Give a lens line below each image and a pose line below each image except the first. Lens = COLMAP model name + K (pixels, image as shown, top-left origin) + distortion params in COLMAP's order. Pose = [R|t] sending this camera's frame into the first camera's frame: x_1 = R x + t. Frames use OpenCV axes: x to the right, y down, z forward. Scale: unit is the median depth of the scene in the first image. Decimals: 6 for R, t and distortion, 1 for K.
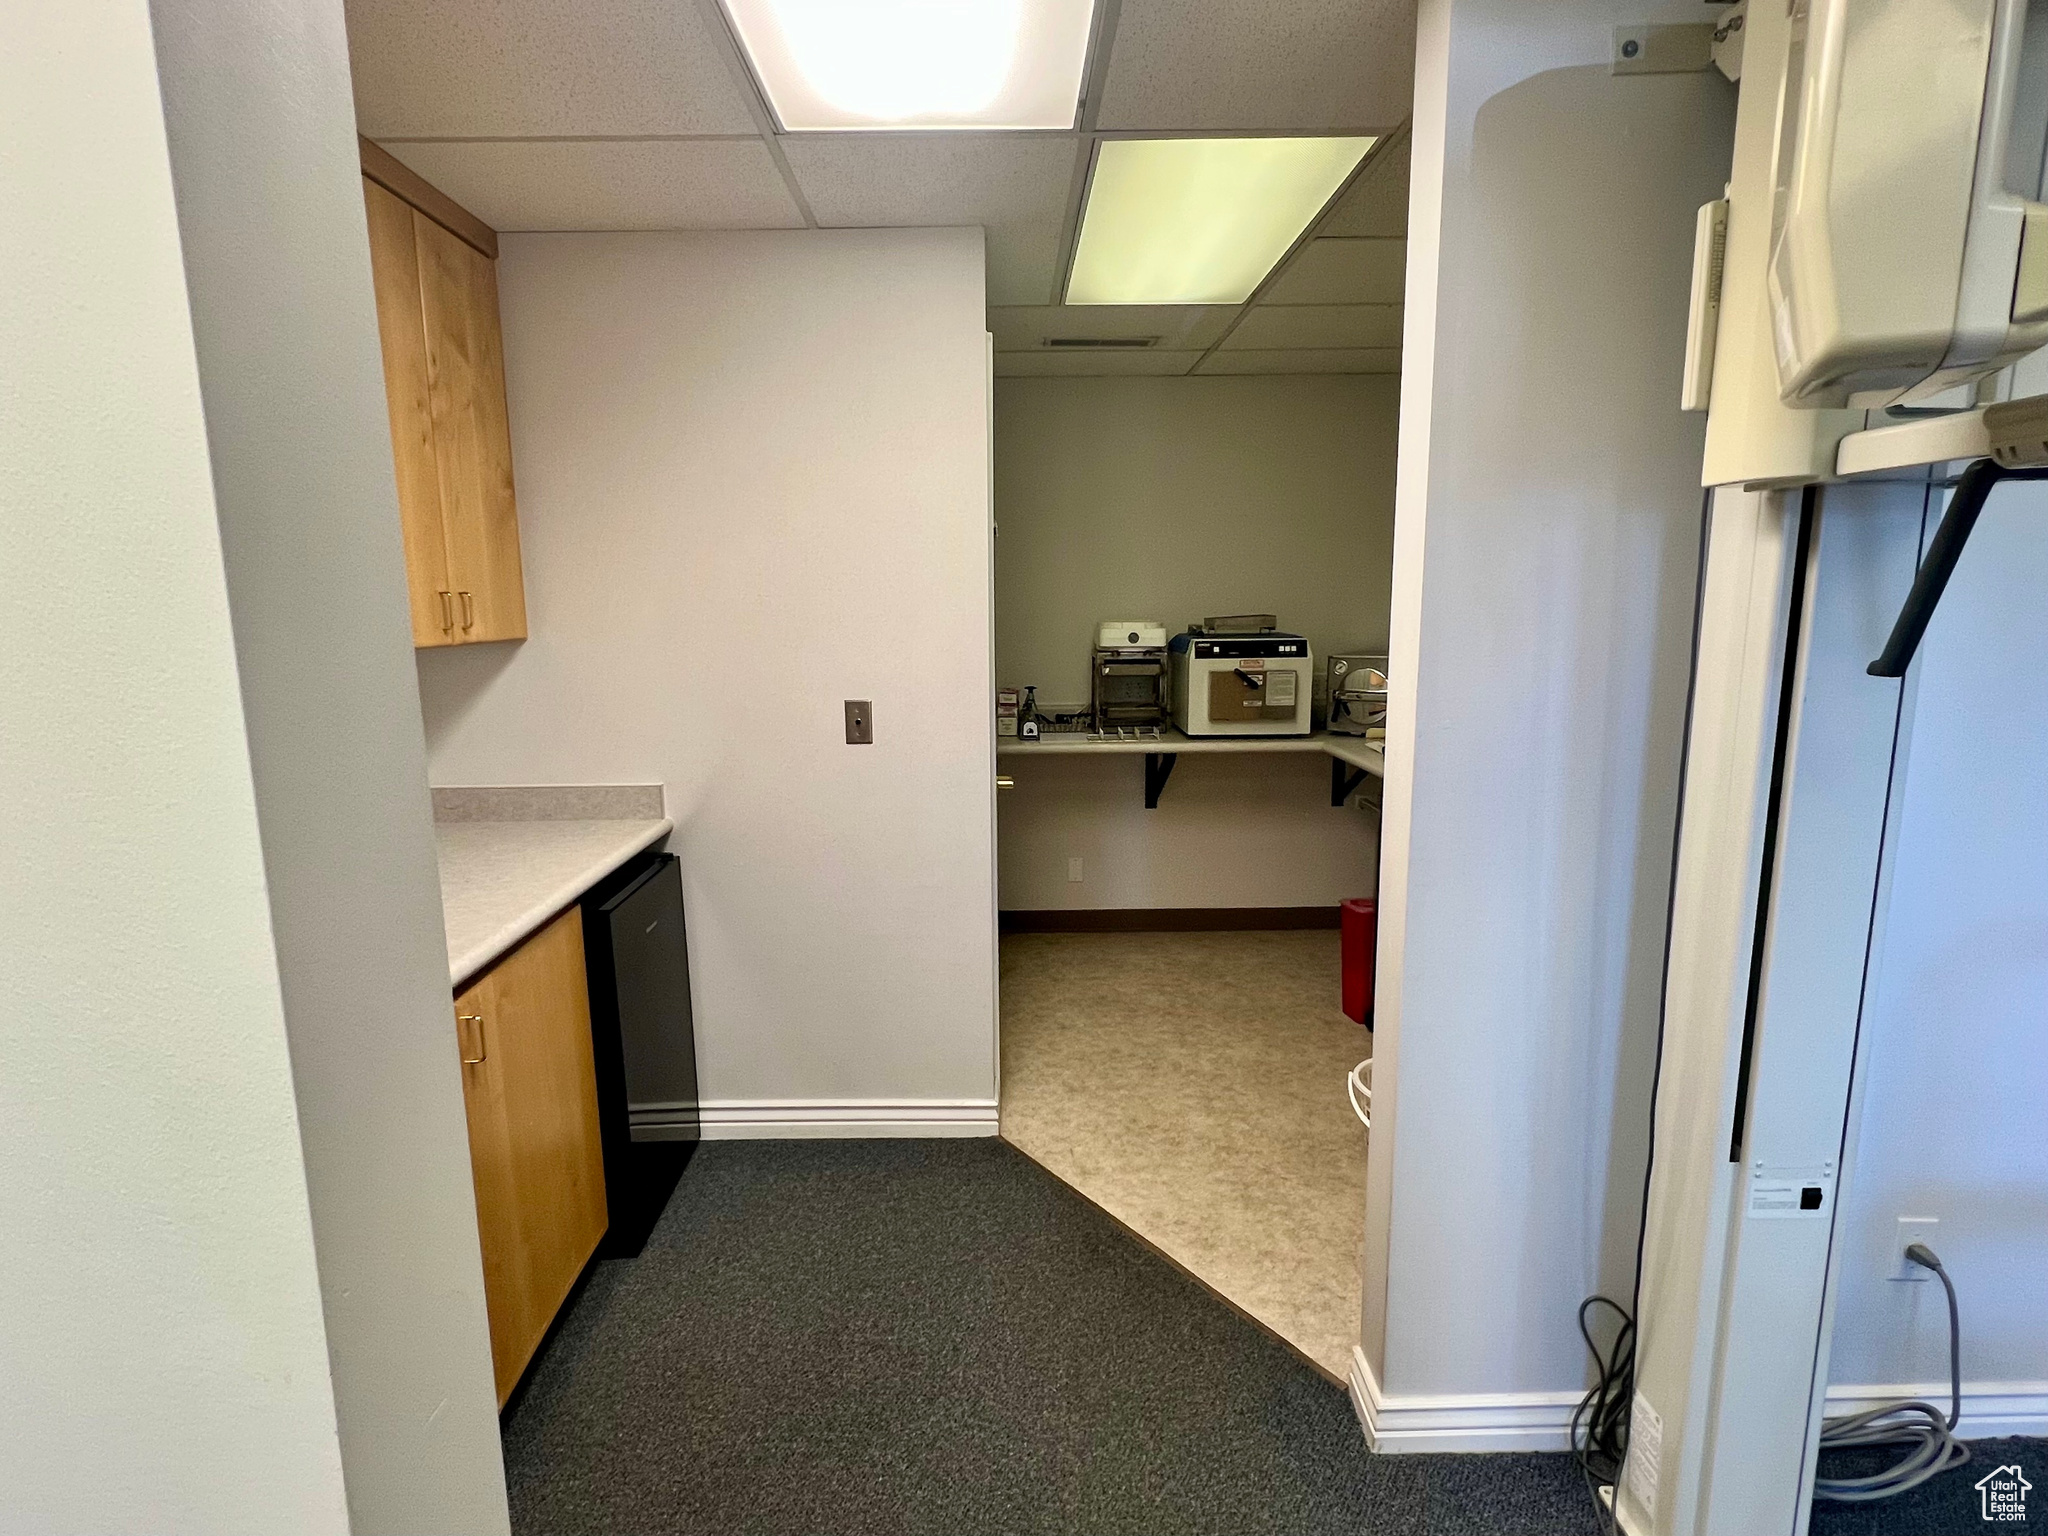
lens RADIAL K [[1046.6, 0, 1017.2], [0, 1046.6, 777.9], [0, 0, 1]] dist [0.003136, 0.000336]
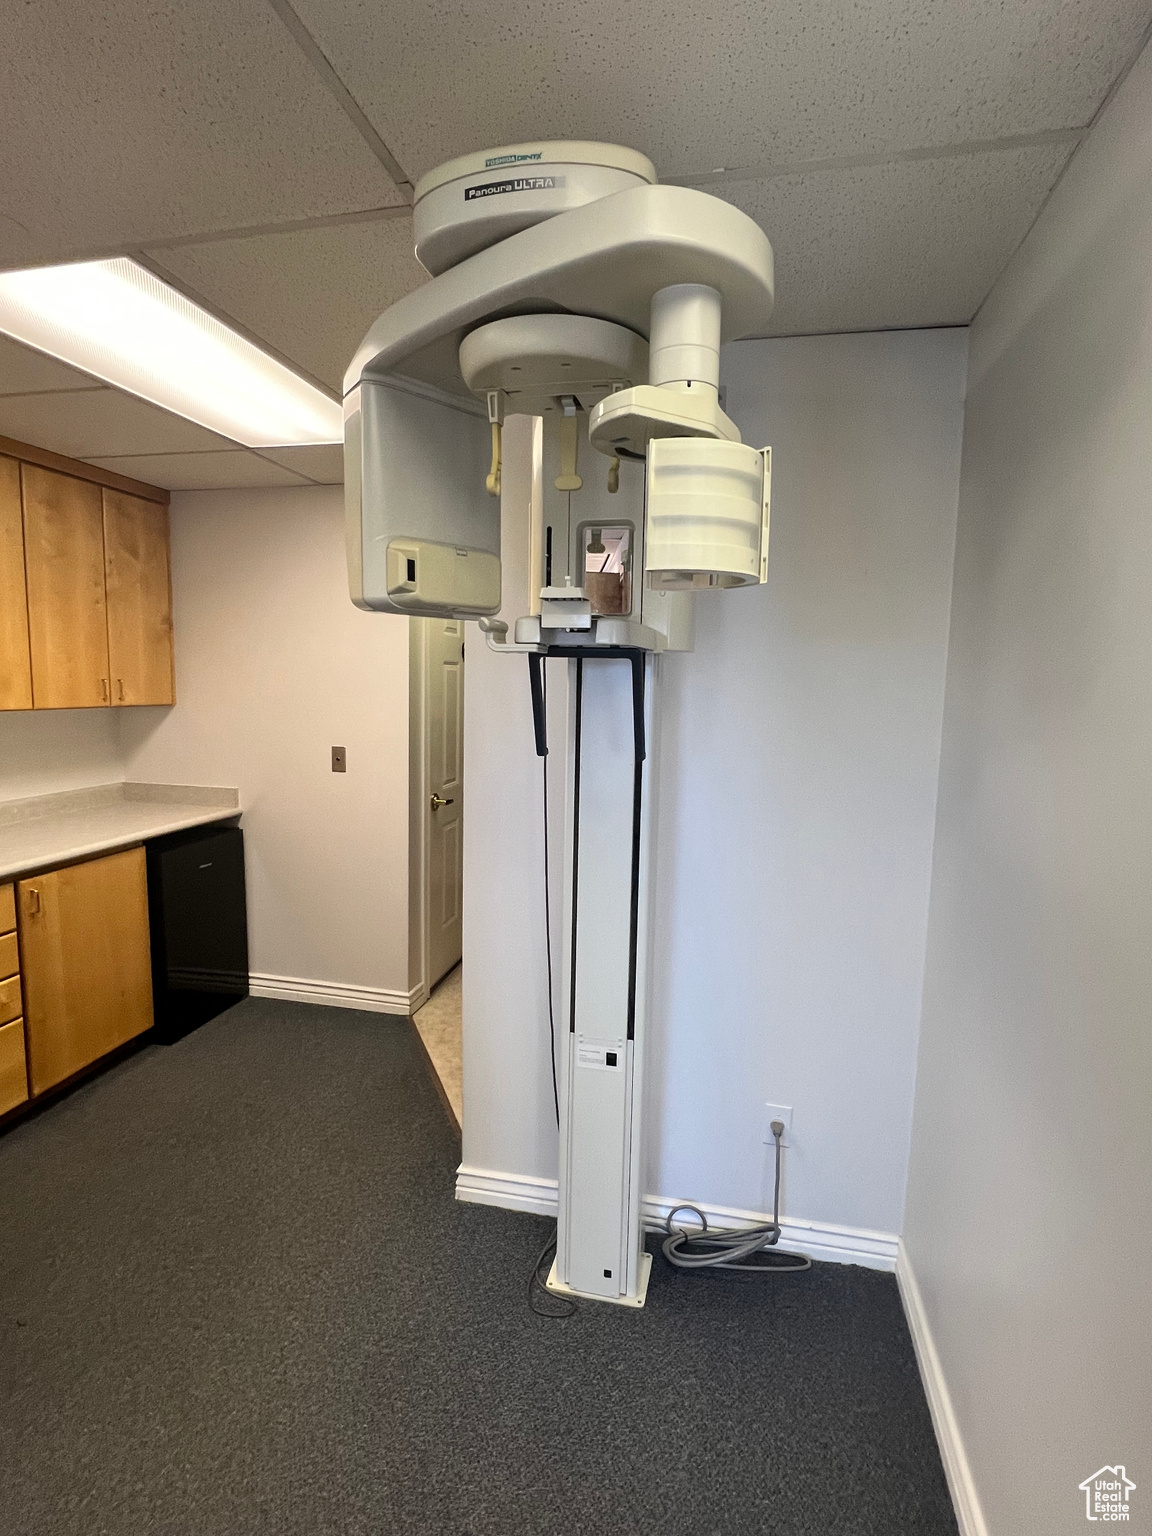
lens RADIAL K [[757.6, 0, 576.0], [0, 757.6, 768.0], [0, 0, 1]] dist [0.002205, 0.000306]
pose [[0.973654, 0.055800, -0.221099, 0.519667], [-0.068122, 0.996498, -0.048497, -0.004889], [0.217618, 0.062281, 0.974045, -0.135490]]
